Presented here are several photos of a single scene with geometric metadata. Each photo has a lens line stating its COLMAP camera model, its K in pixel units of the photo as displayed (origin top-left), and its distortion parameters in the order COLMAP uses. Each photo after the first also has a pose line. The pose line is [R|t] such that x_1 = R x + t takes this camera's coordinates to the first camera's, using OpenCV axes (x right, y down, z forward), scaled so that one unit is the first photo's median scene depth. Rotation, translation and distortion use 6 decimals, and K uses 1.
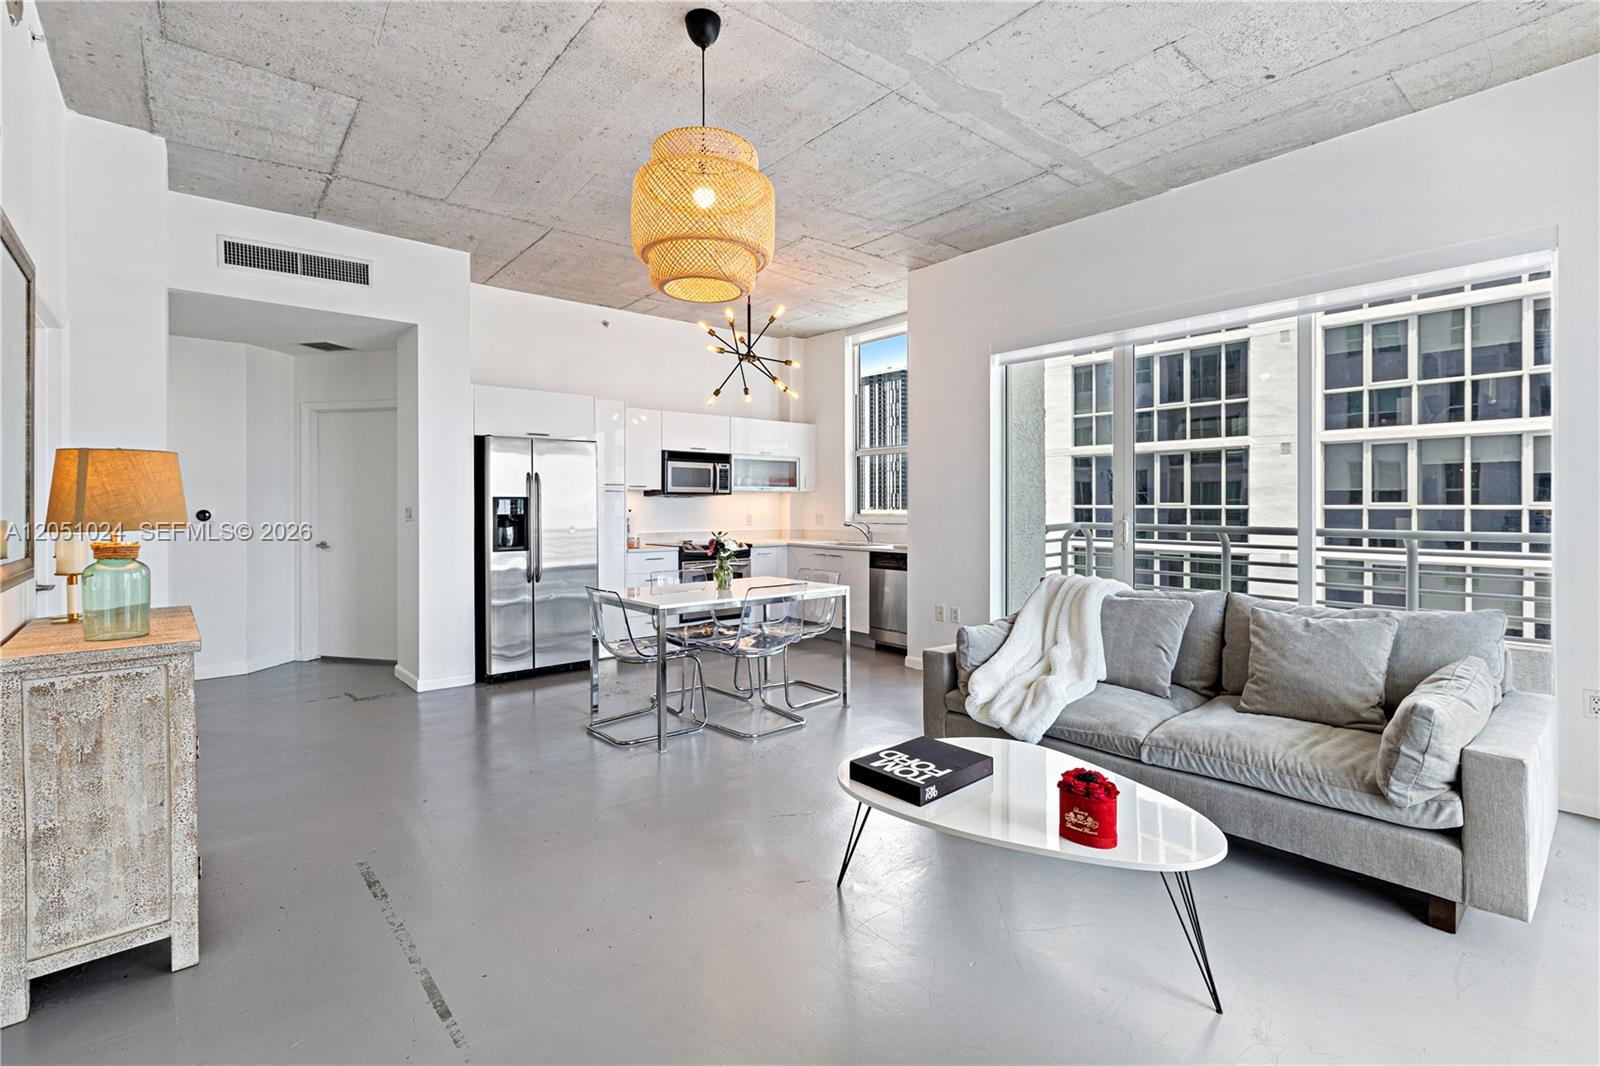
lens RADIAL K [[726.6, 0, 797.6], [0, 726.6, 515.2], [0, 0, 1]] dist [-0.001776, -0.000055]
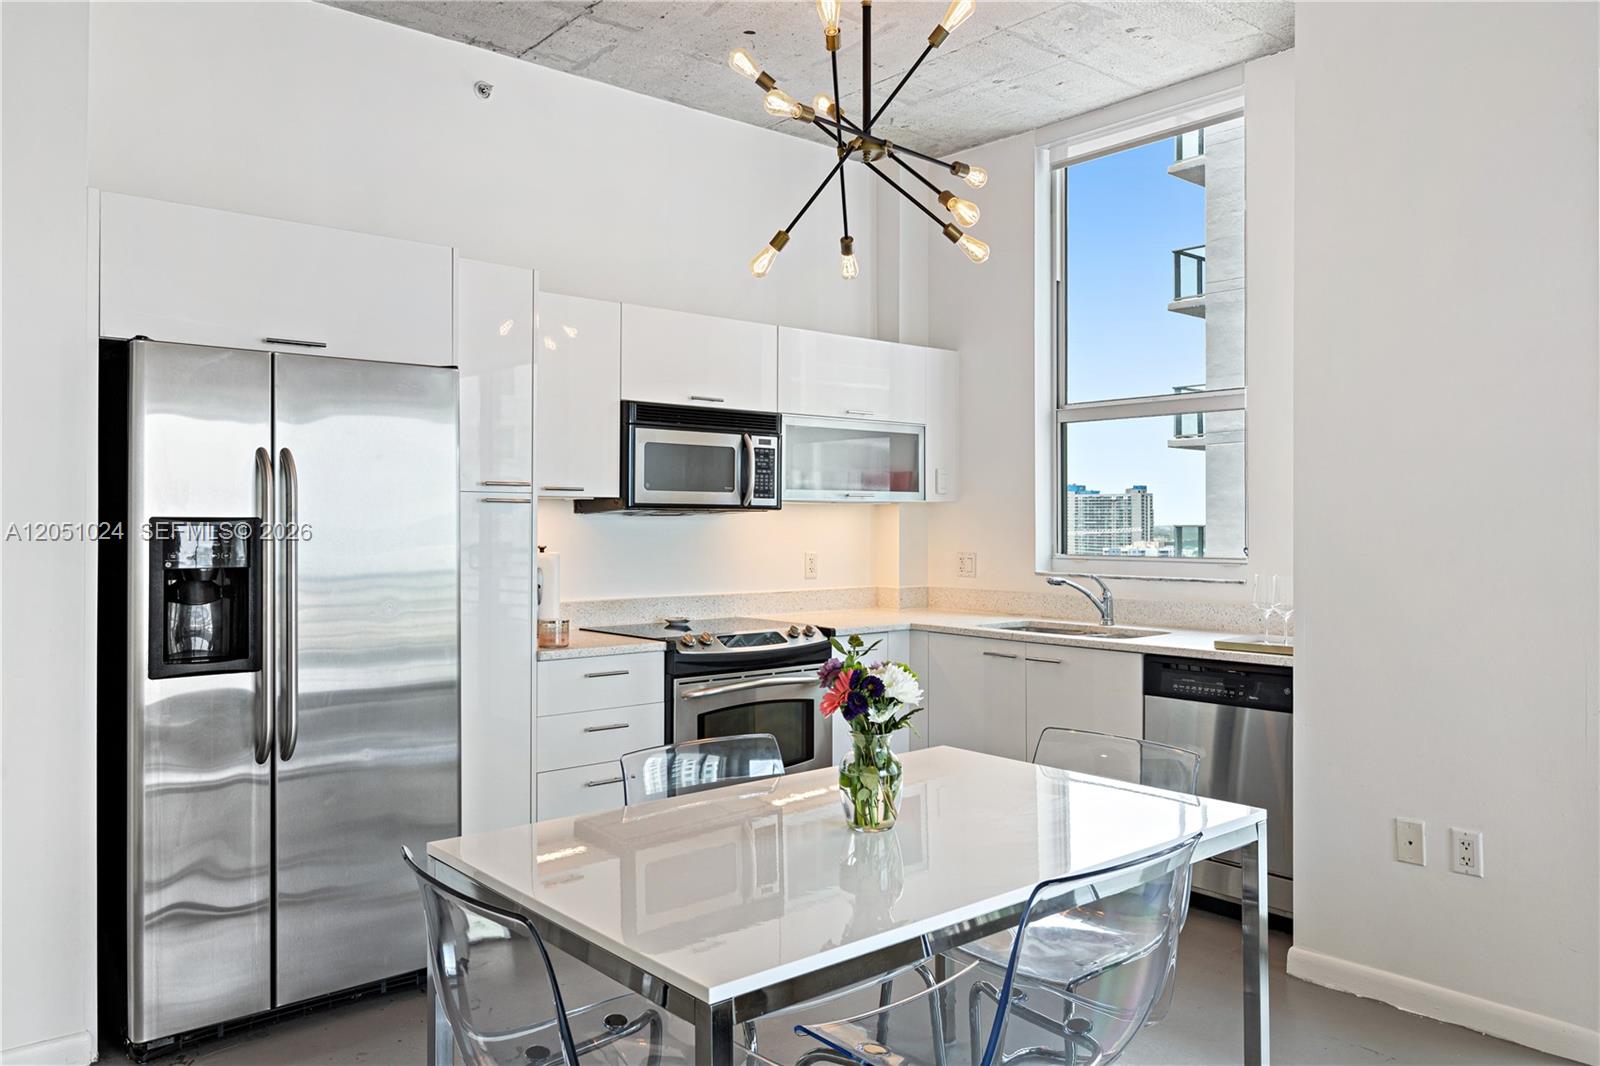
lens RADIAL K [[1155.5, 0, 800.0], [0, 1155.5, 533.0], [0, 0, 1]] dist [0.004667, 0.001703]
pose [[0.999944, 0.003333, 0.010055, -0.092798], [-0.003291, 0.999986, -0.004130, -0.012781], [-0.010069, 0.004096, 0.999941, 0.351630]]
